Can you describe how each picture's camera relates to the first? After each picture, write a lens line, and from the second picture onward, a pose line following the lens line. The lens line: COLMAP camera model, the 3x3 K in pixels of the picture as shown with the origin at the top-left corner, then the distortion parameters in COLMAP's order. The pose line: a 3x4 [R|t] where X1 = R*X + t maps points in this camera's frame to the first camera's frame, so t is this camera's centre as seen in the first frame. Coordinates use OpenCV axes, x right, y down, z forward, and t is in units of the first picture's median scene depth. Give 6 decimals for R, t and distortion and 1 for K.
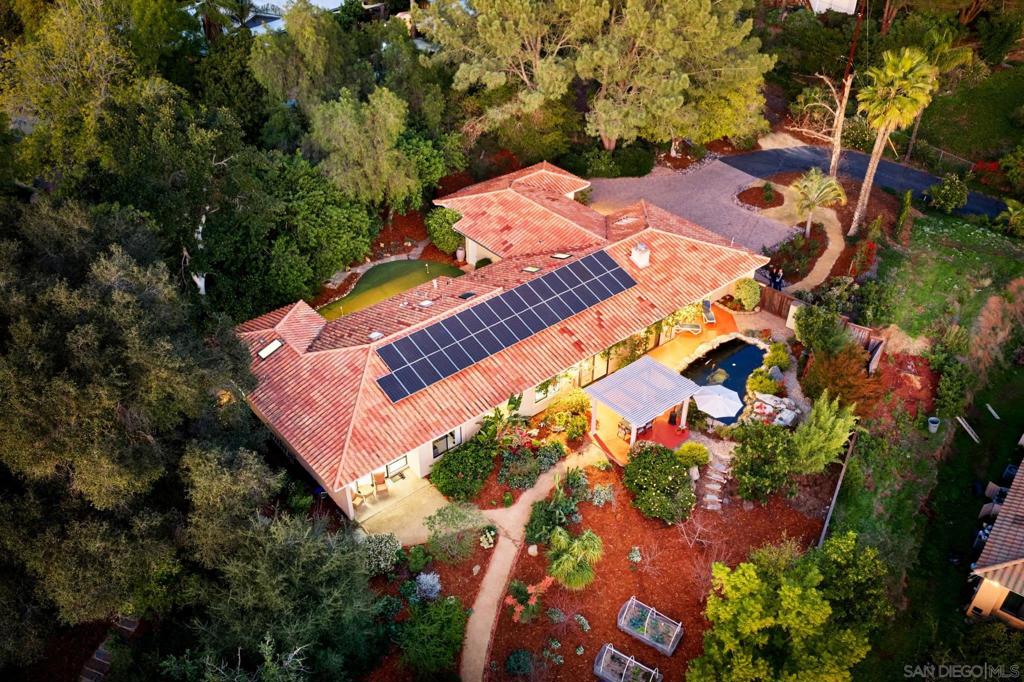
lens RADIAL K [[850.3, 0, 508.8], [0, 850.3, 338.3], [0, 0, 1]] dist [0.008218, -0.015028]
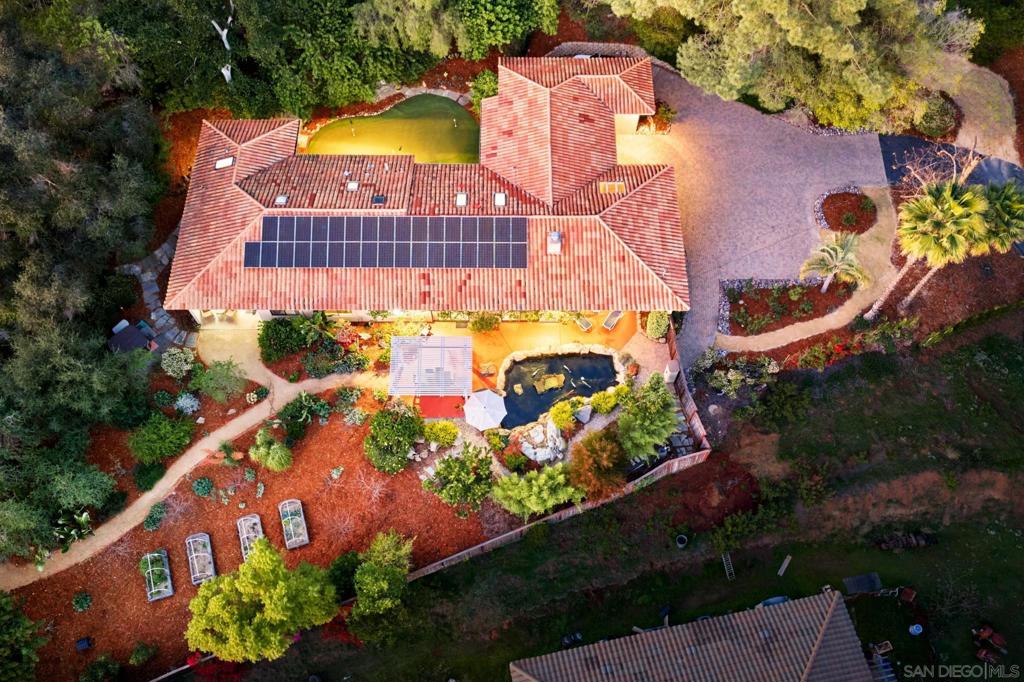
lens RADIAL K [[850.3, 0, 512.4], [0, 850.3, 344.0], [0, 0, 1]] dist [0.008218, -0.015028]
pose [[0.770486, 0.568179, -0.289006, 0.516605], [-0.372076, 0.768976, 0.519841, -0.551936], [0.517601, -0.292999, 0.803891, 0.146599]]
